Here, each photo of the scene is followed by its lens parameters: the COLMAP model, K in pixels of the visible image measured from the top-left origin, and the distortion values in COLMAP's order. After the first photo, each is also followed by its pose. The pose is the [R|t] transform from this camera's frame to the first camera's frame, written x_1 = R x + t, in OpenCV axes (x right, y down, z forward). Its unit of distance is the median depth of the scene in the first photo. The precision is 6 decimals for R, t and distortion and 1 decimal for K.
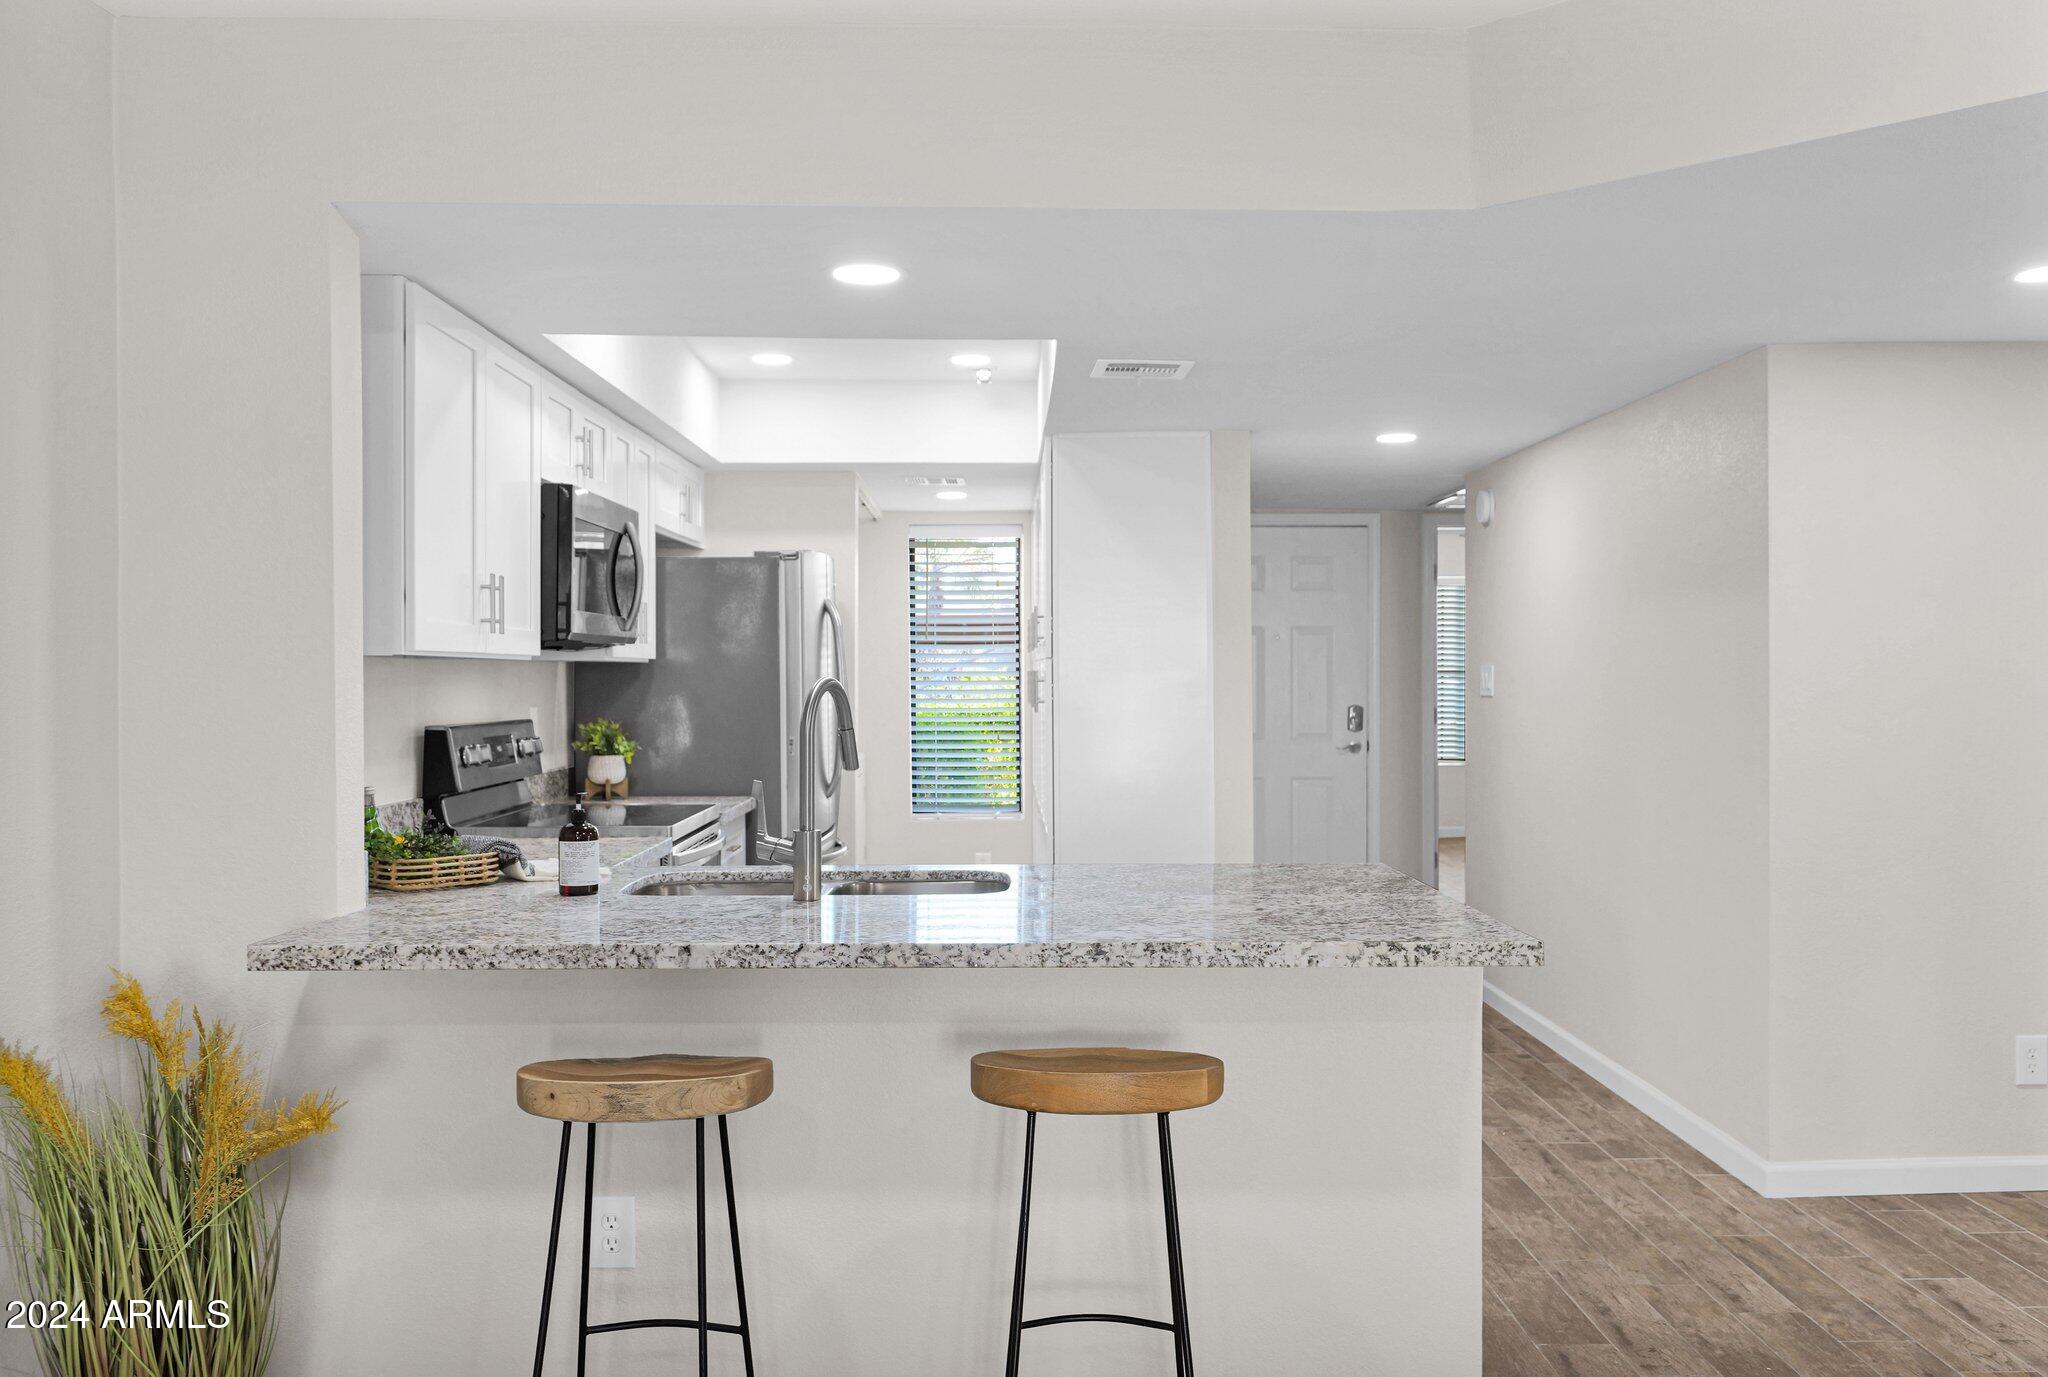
lens RADIAL K [[1639.1, 0, 1024.2], [0, 1639.1, 691.4], [0, 0, 1]] dist [-0.002982, -0.001680]
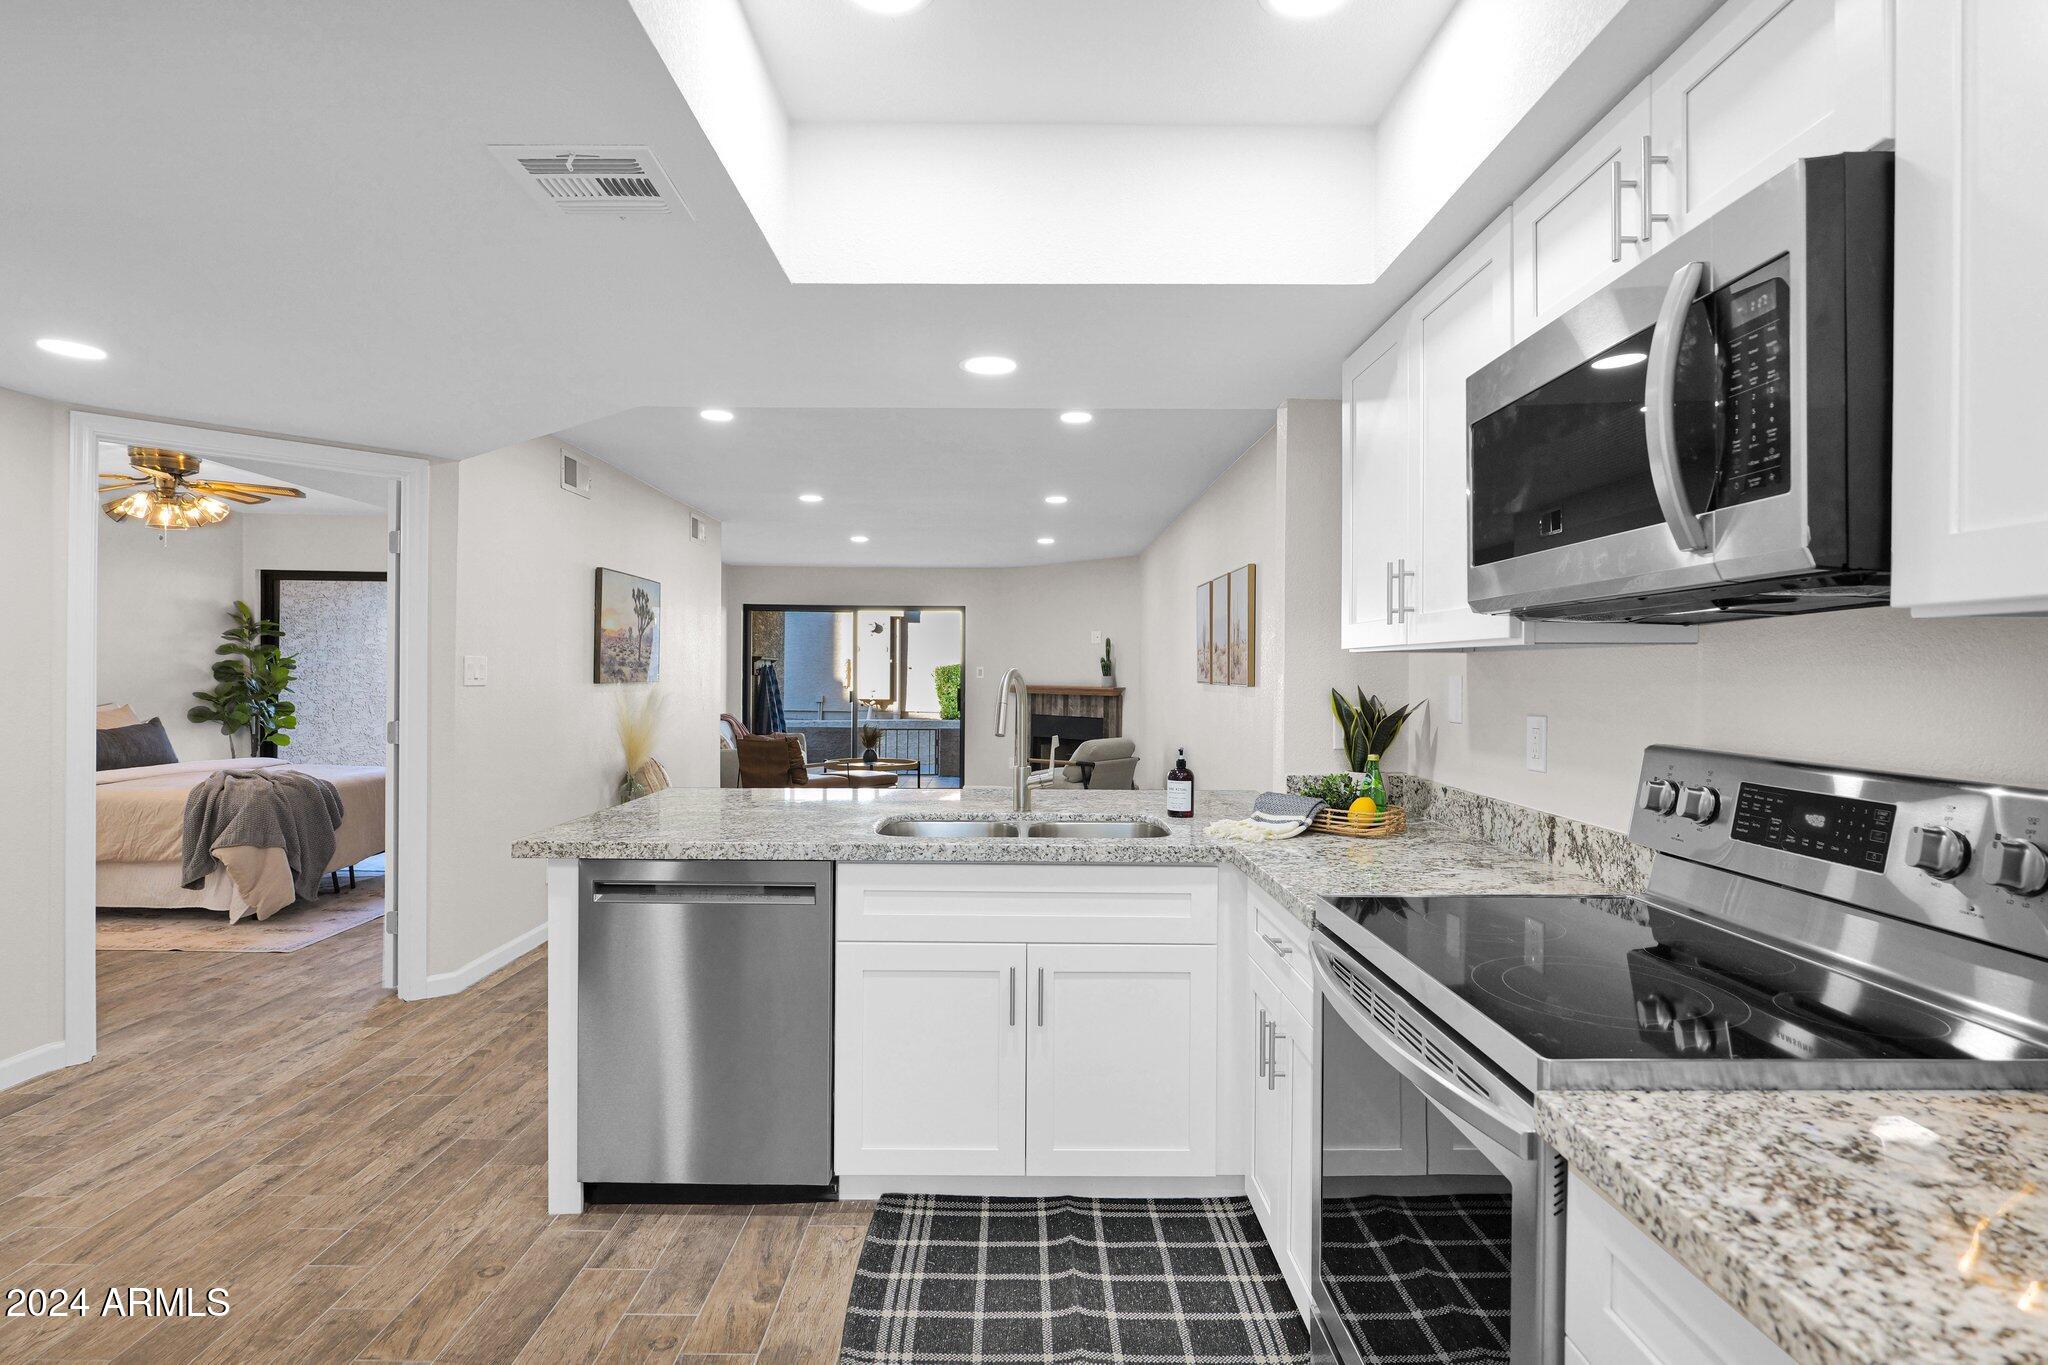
lens RADIAL K [[1013.7, 0, 1024.5], [0, 1013.7, 680.4], [0, 0, 1]] dist [-0.003602, -0.000509]
pose [[-0.999985, -0.004845, 0.002686, -0.100576], [-0.004793, 0.999807, 0.019063, -0.011181], [-0.002778, 0.019050, -0.999815, 1.471811]]
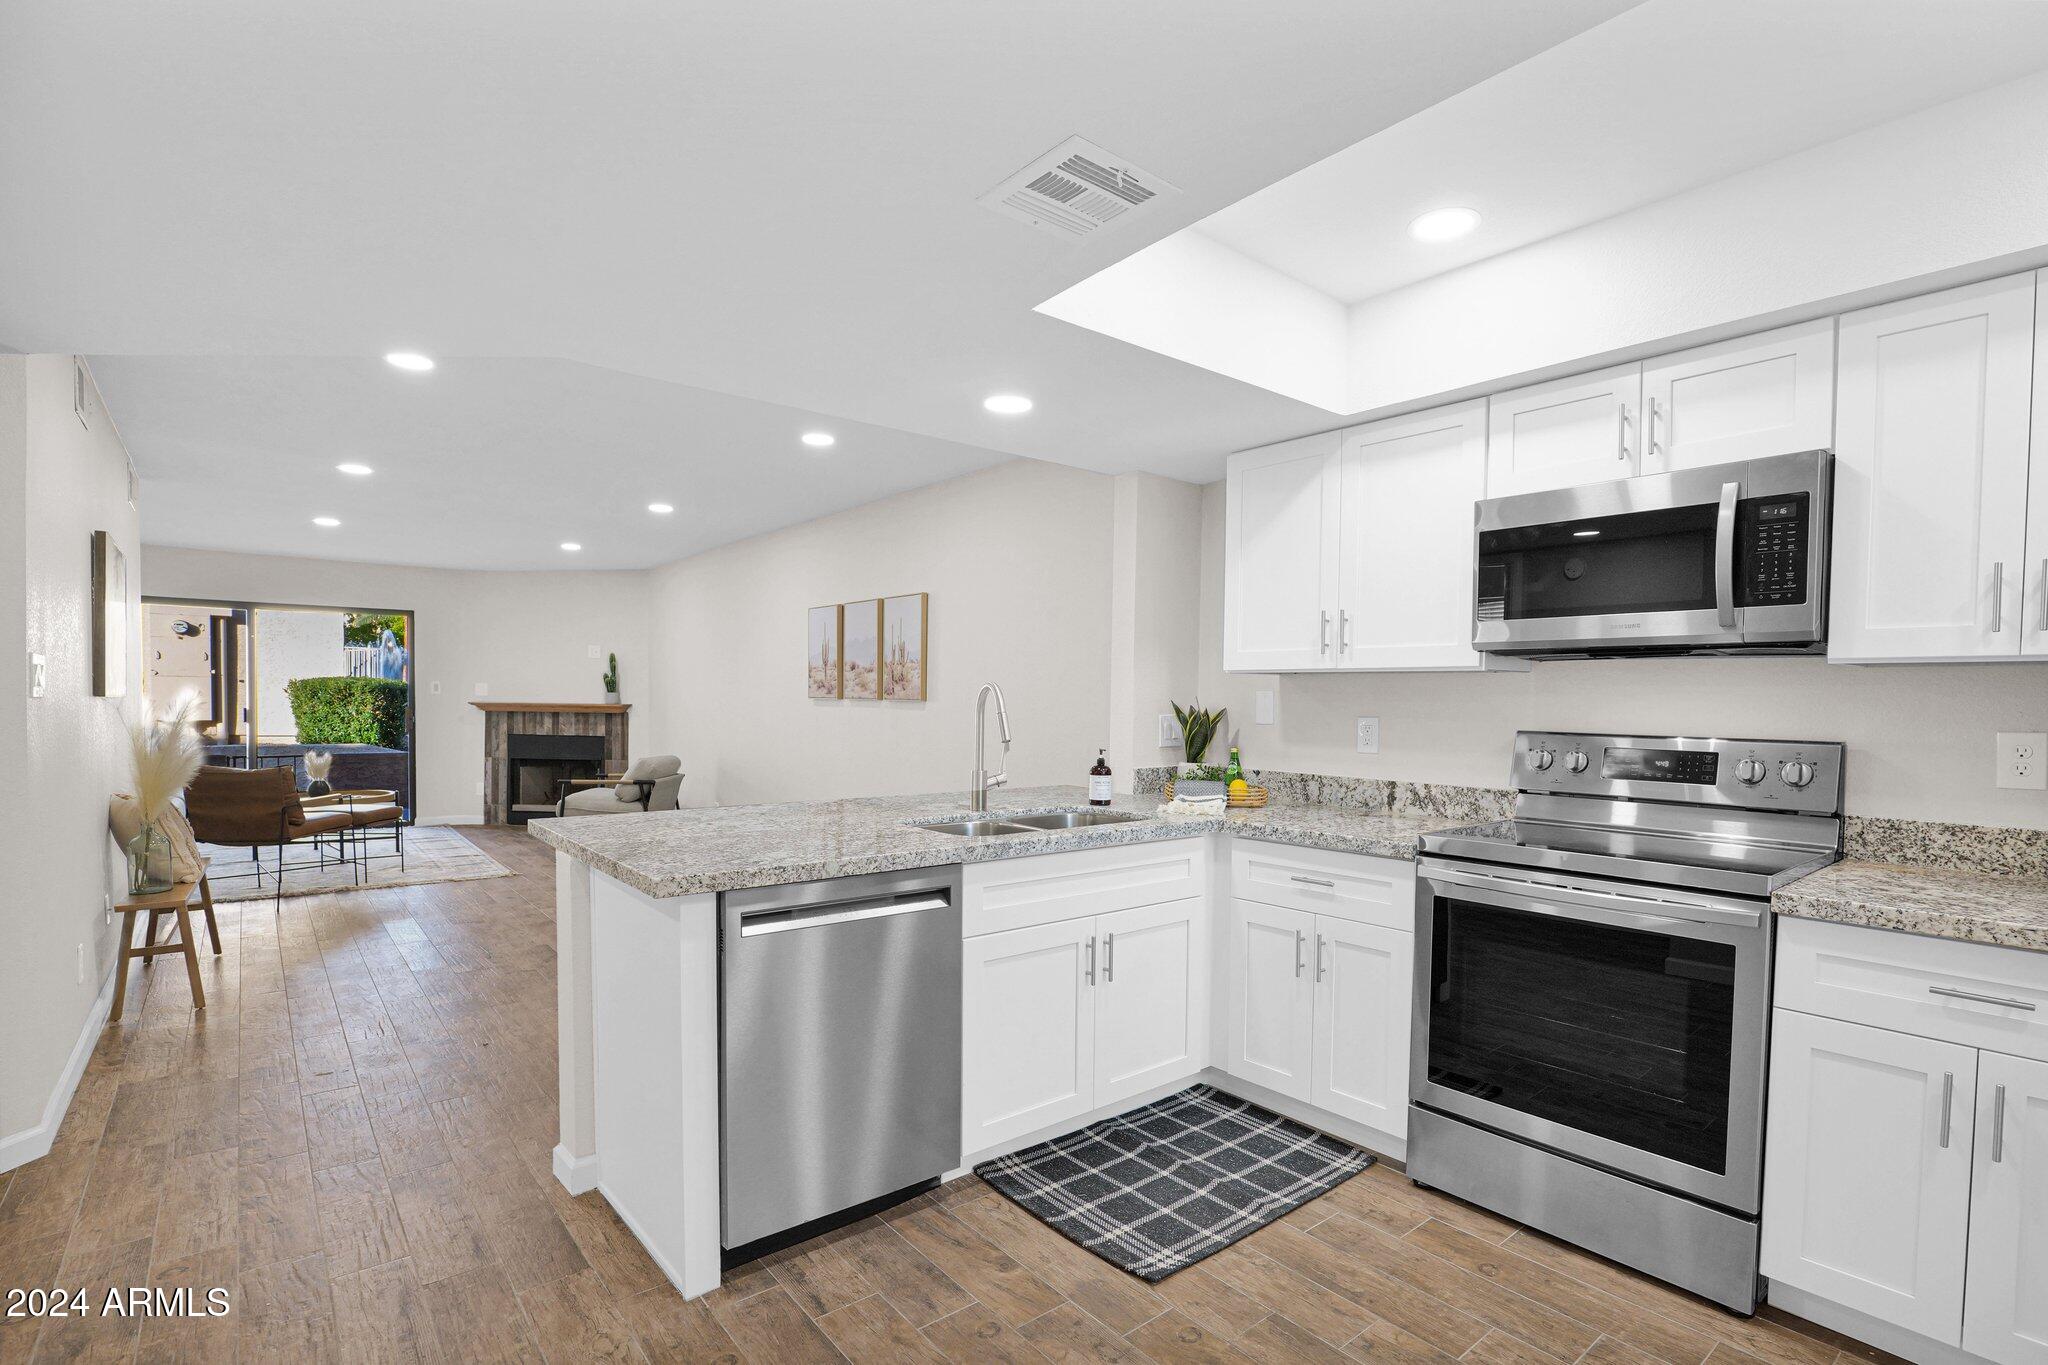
lens RADIAL K [[948.6, 0, 1029.3], [0, 948.6, 734.3], [0, 0, 1]] dist [-0.020842, 0.002259]
pose [[-0.776430, 0.014560, -0.630035, 0.344515], [-0.019073, 0.998732, 0.046584, 0.000143], [0.629915, 0.048186, -0.775168, 1.352323]]
